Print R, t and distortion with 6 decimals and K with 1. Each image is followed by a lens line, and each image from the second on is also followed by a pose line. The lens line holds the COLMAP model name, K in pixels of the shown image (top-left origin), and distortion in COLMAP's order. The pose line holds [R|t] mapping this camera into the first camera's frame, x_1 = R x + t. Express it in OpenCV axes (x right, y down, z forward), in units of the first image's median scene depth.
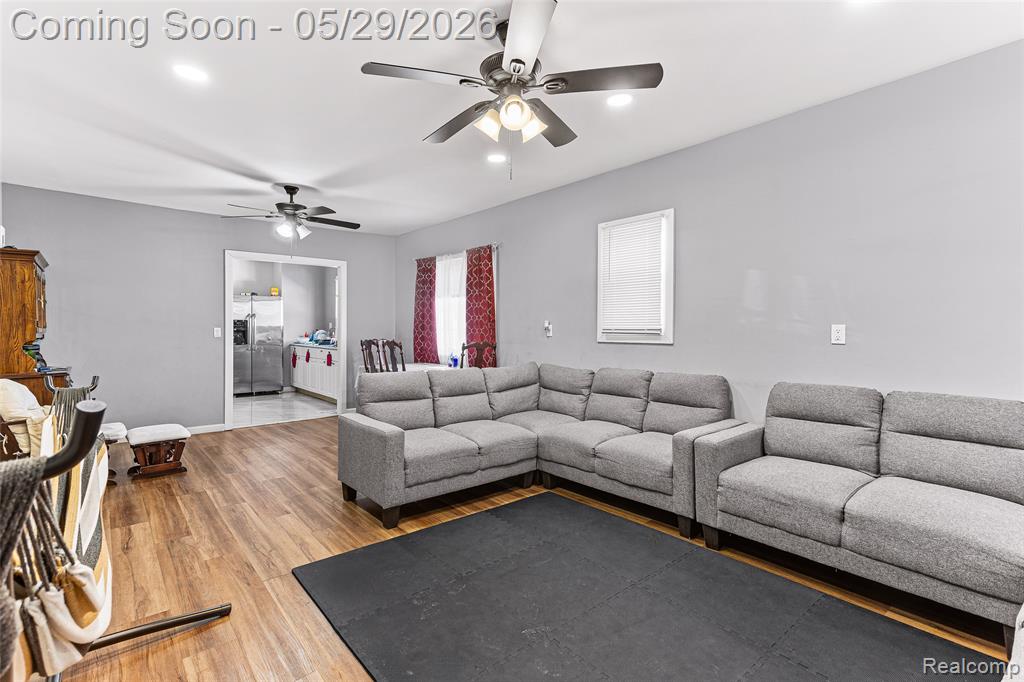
lens RADIAL K [[487.2, 0, 501.9], [0, 487.2, 331.6], [0, 0, 1]] dist [0.026480, 0.003026]
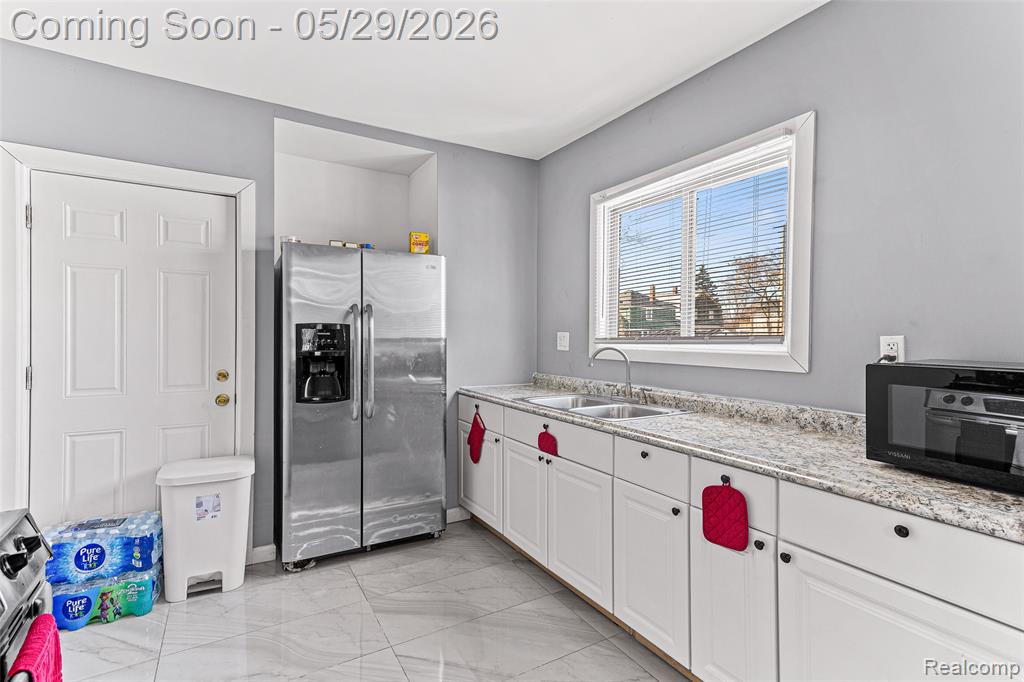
lens RADIAL K [[487.2, 0, 515.8], [0, 487.2, 337.5], [0, 0, 1]] dist [0.026480, 0.003026]
pose [[0.990349, -0.000602, -0.138597, -0.866777], [0.000970, 0.999996, 0.002586, -0.037769], [0.138595, -0.002695, 0.990345, 1.650676]]
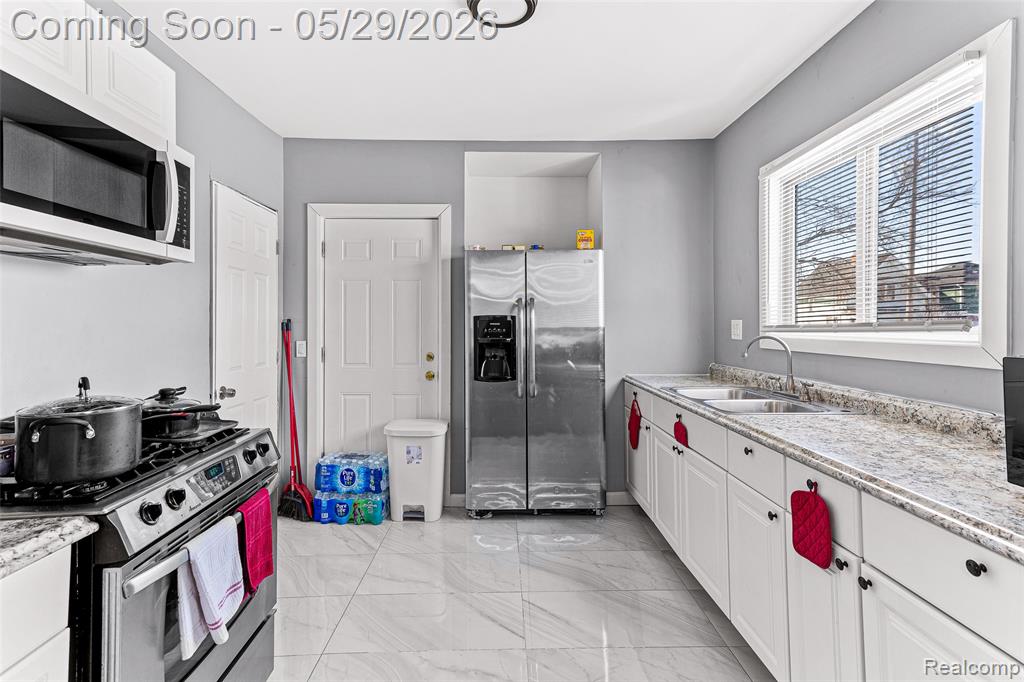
lens RADIAL K [[487.2, 0, 516.6], [0, 487.2, 320.9], [0, 0, 1]] dist [0.026480, 0.003026]
pose [[0.799190, -0.014375, -0.600906, -0.695770], [0.007667, 0.999876, -0.013723, -0.034795], [0.601029, 0.006360, 0.799202, 1.660077]]
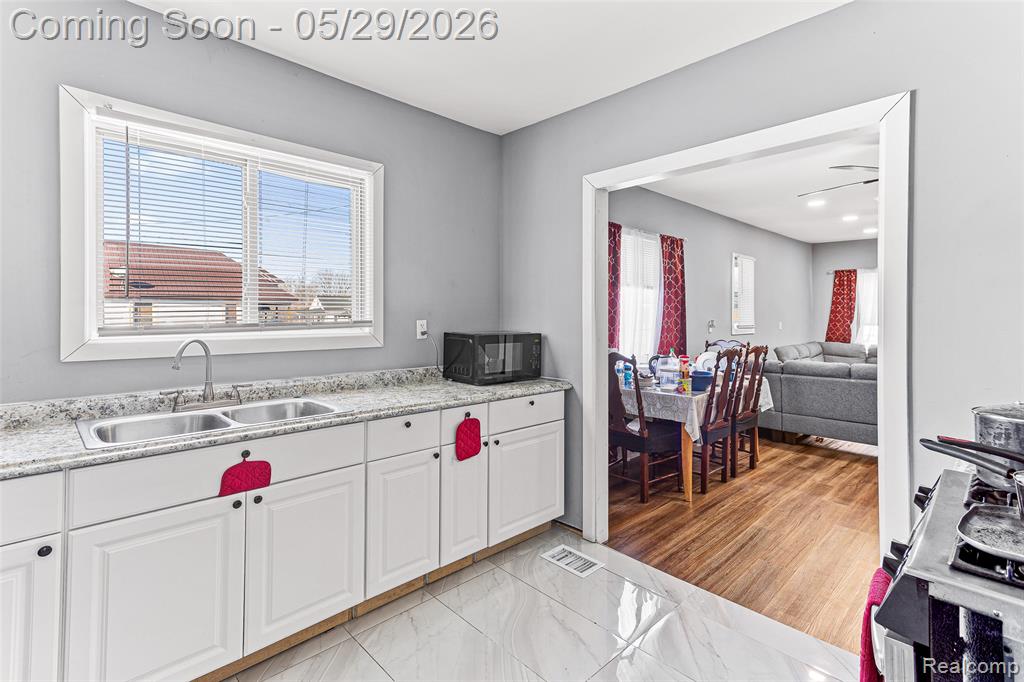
lens RADIAL K [[487.2, 0, 501.6], [0, 487.2, 316.9], [0, 0, 1]] dist [0.026480, 0.003026]
pose [[-0.074884, -0.005379, 0.997178, -1.407284], [0.002952, 0.999980, 0.005616, -0.047765], [-0.997188, 0.003365, -0.074867, 2.107430]]
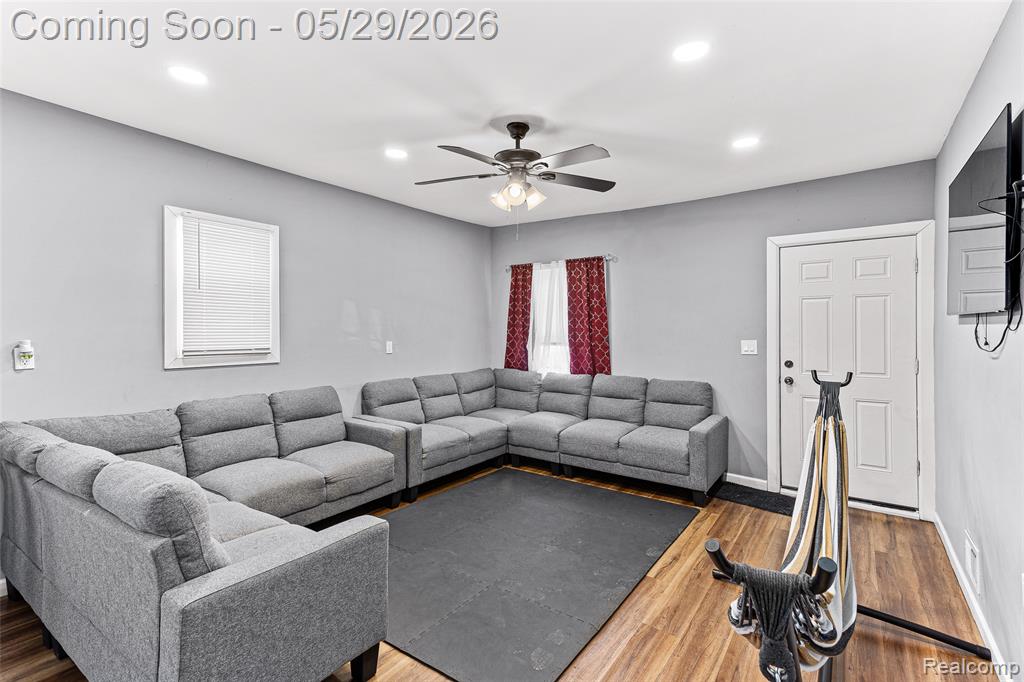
lens RADIAL K [[487.2, 0, 510.4], [0, 487.2, 334.6], [0, 0, 1]] dist [0.026480, 0.003026]
pose [[-0.271307, -0.012993, 0.962405, -0.753193], [0.001555, 0.999902, 0.013937, -0.045717], [-0.962492, 0.005278, -0.271260, 0.838666]]
